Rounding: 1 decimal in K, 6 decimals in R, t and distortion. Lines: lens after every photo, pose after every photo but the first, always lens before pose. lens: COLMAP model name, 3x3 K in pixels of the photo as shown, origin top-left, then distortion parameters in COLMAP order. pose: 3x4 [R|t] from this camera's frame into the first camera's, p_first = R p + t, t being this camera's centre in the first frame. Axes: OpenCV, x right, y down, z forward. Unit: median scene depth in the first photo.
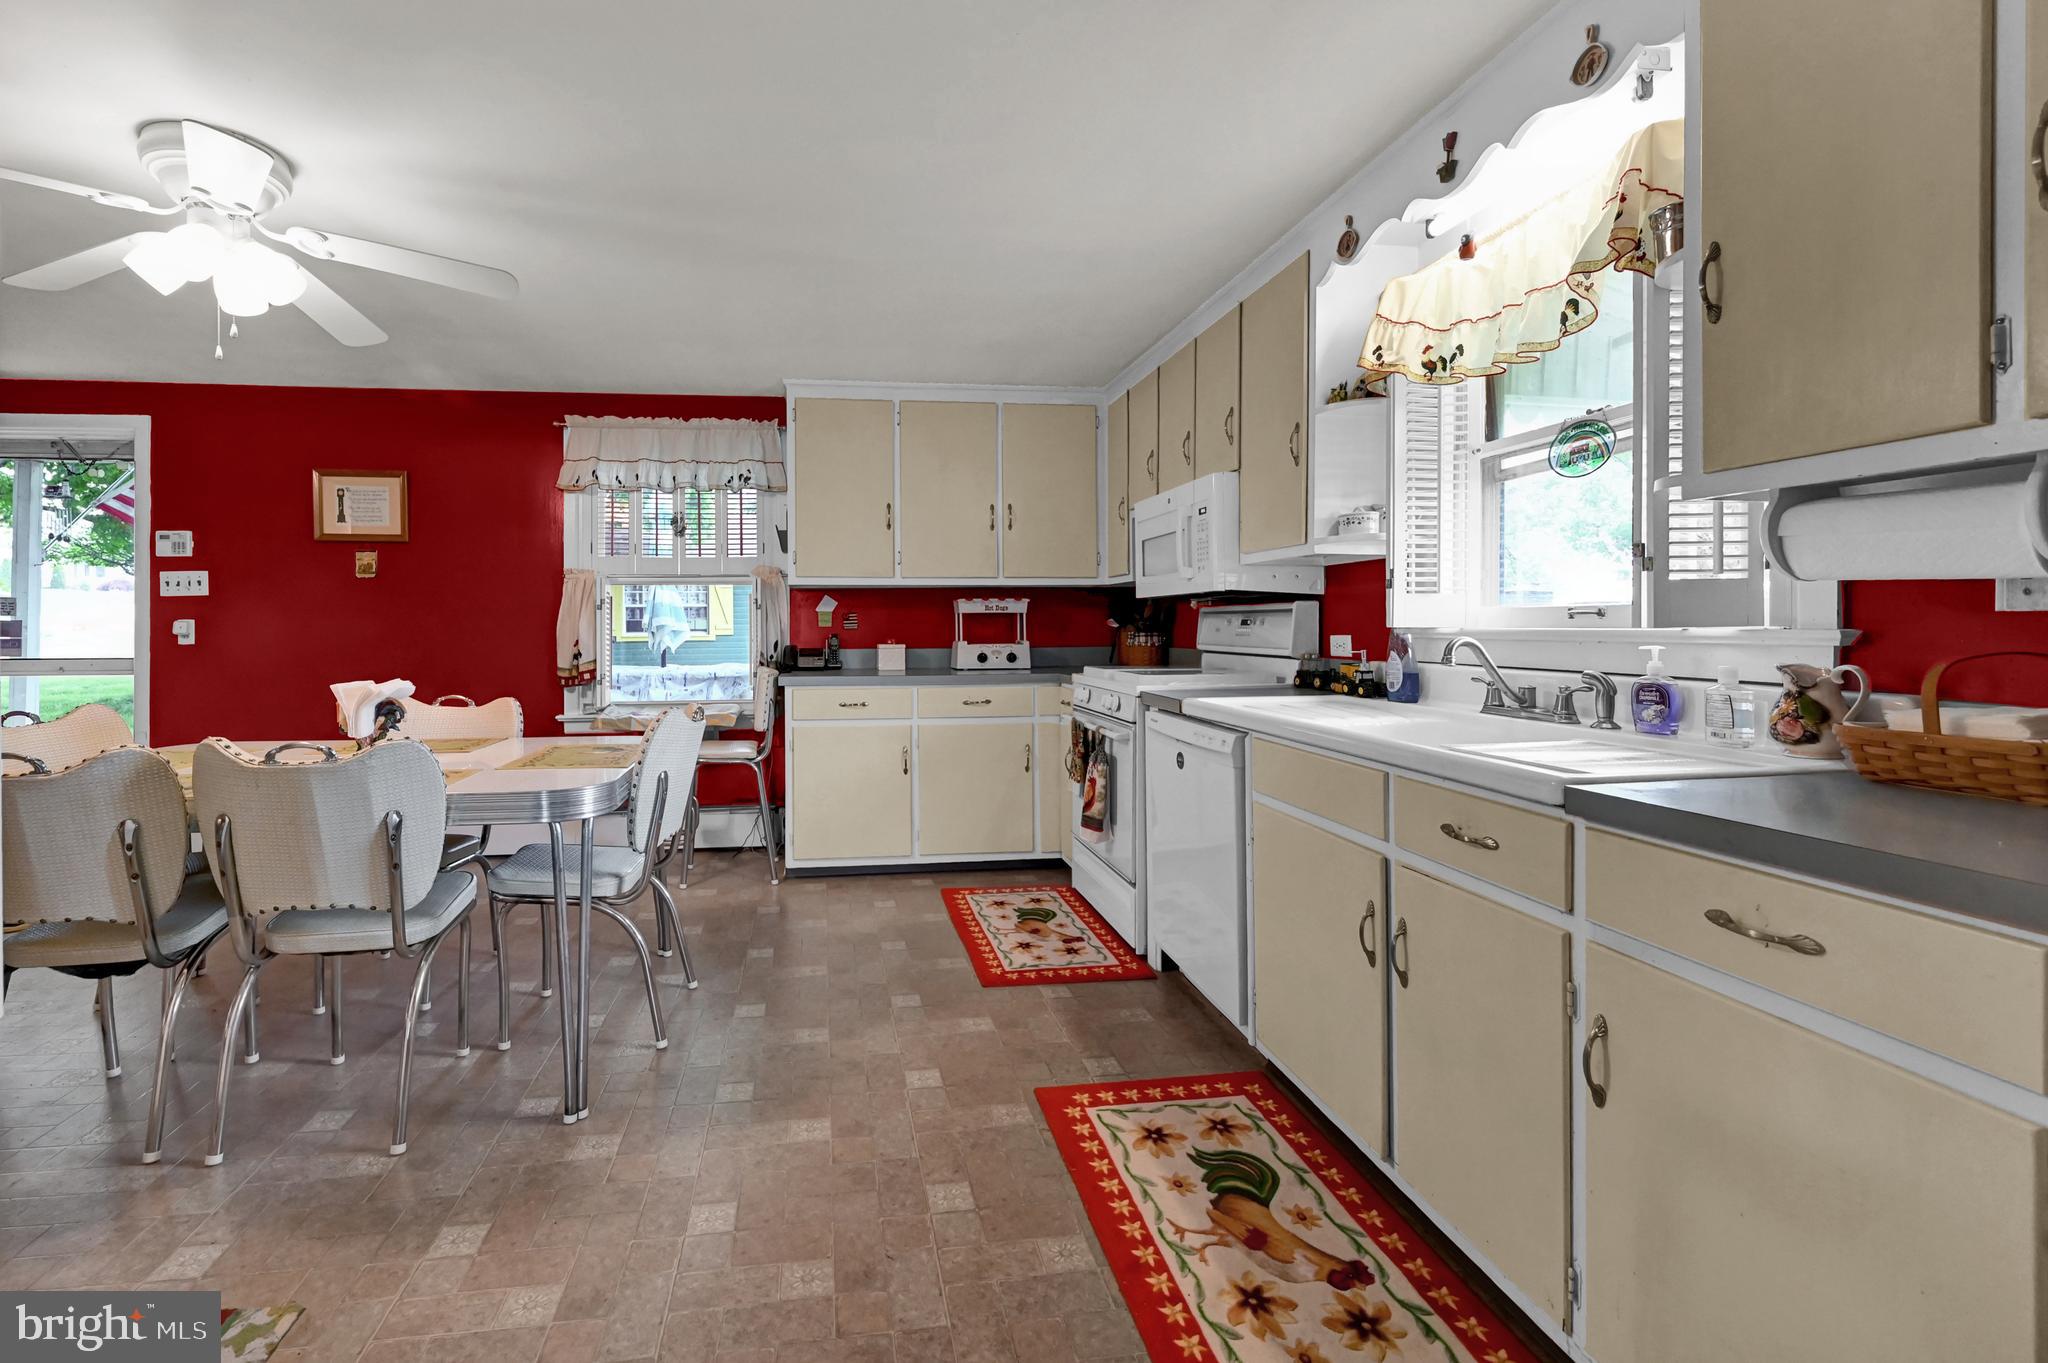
lens RADIAL K [[902.4, 0, 1022.0], [0, 902.4, 629.5], [0, 0, 1]] dist [-0.001060, 0.000001]
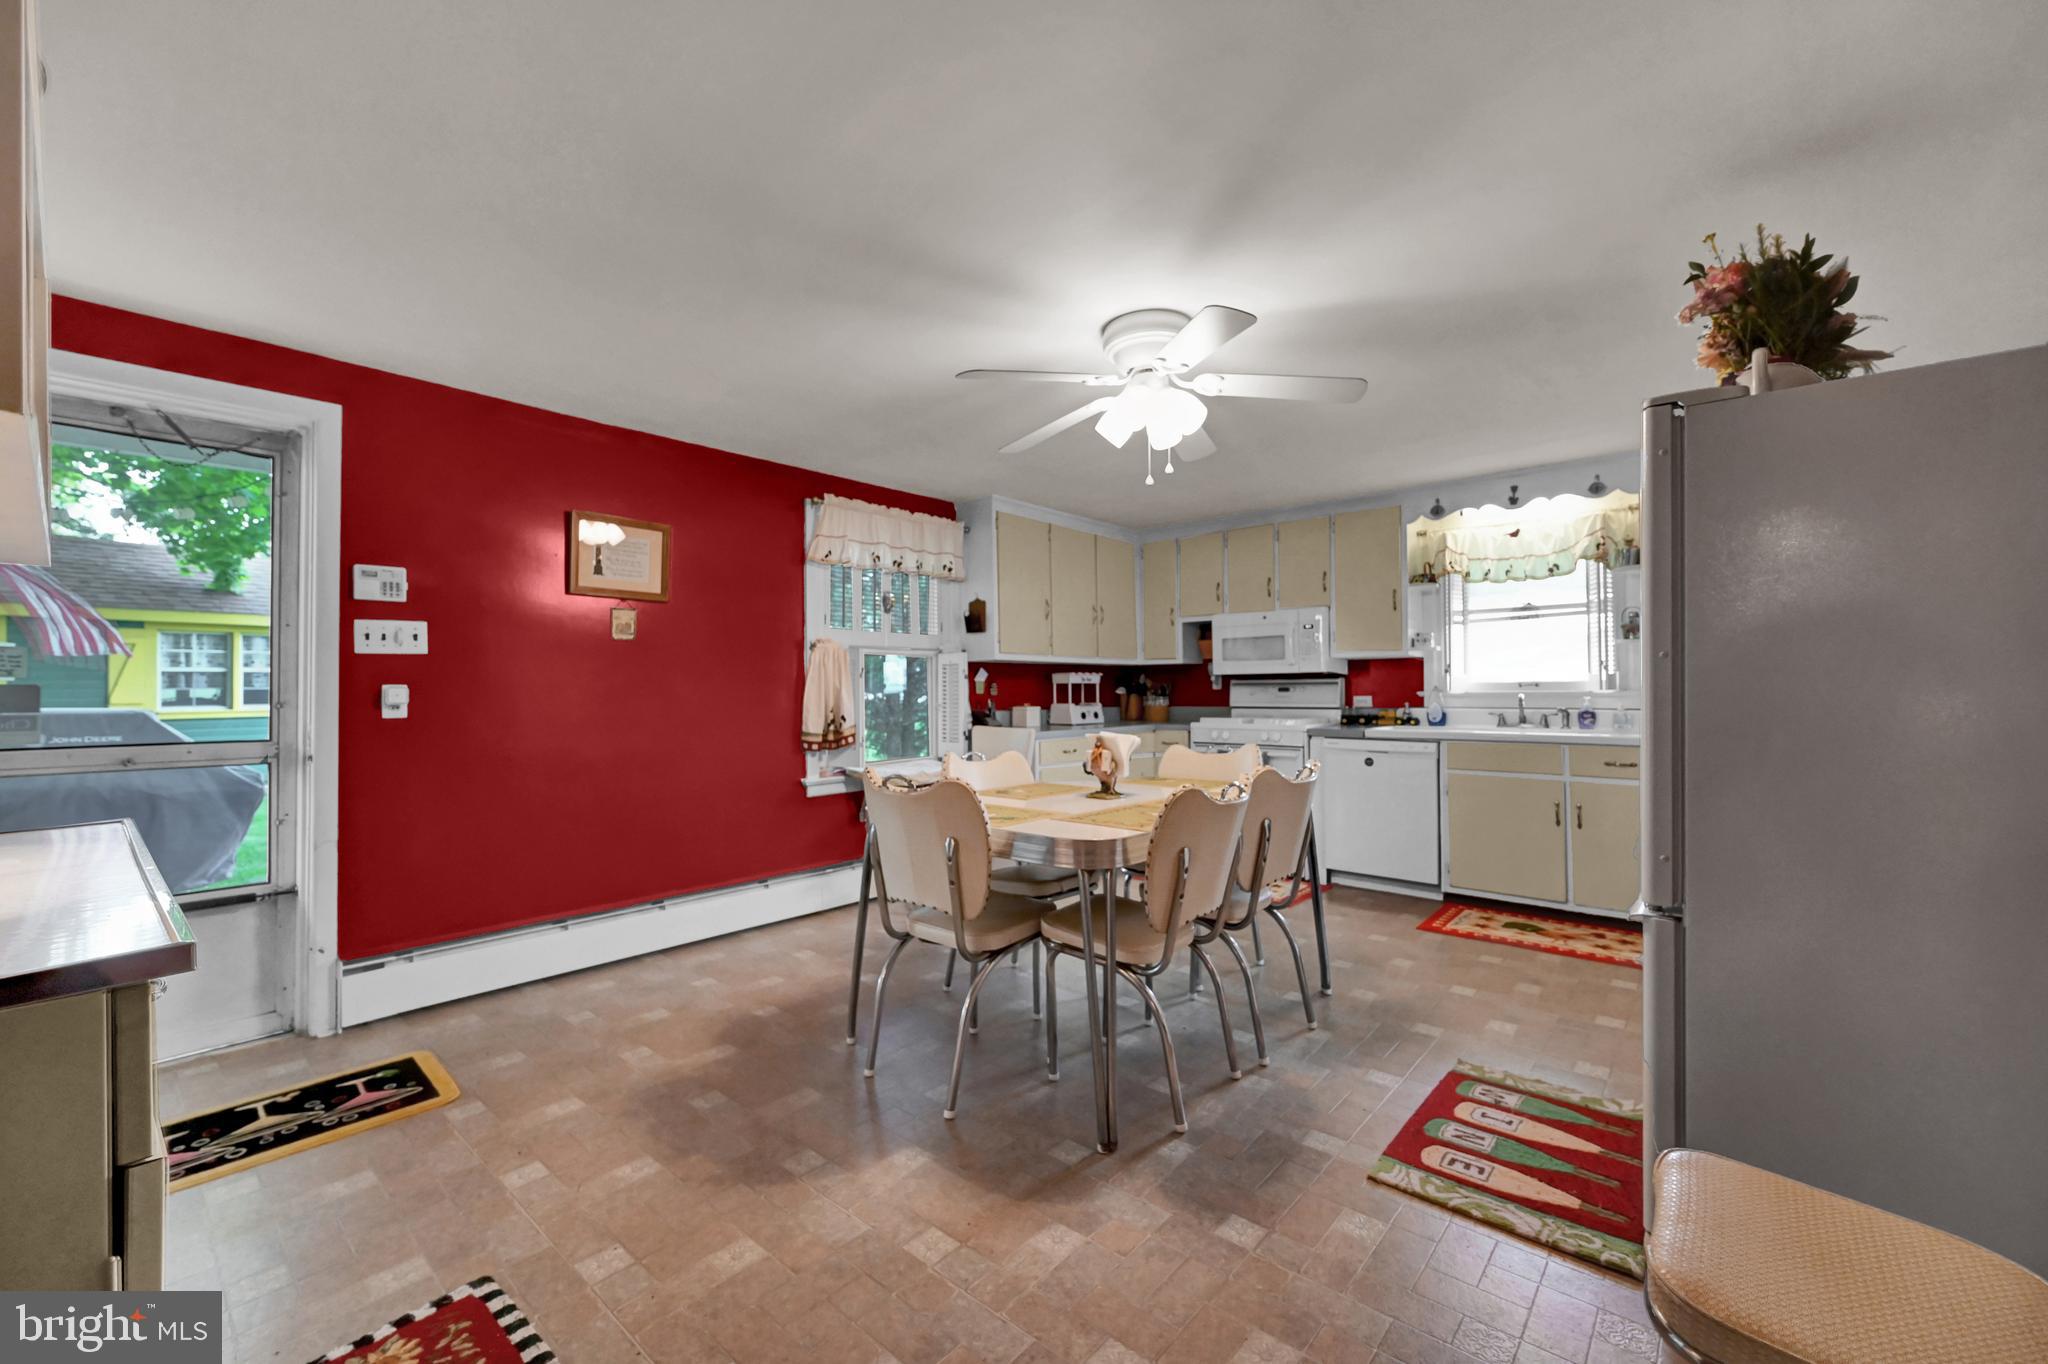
lens RADIAL K [[827.9, 0, 1030.4], [0, 827.9, 682.9], [0, 0, 1]] dist [0.001489, -0.000221]
pose [[0.737026, 0.006637, 0.675832, -1.004028], [0.006604, 0.999833, -0.017022, 0.002700], [-0.675832, 0.017009, 0.736859, 0.129780]]
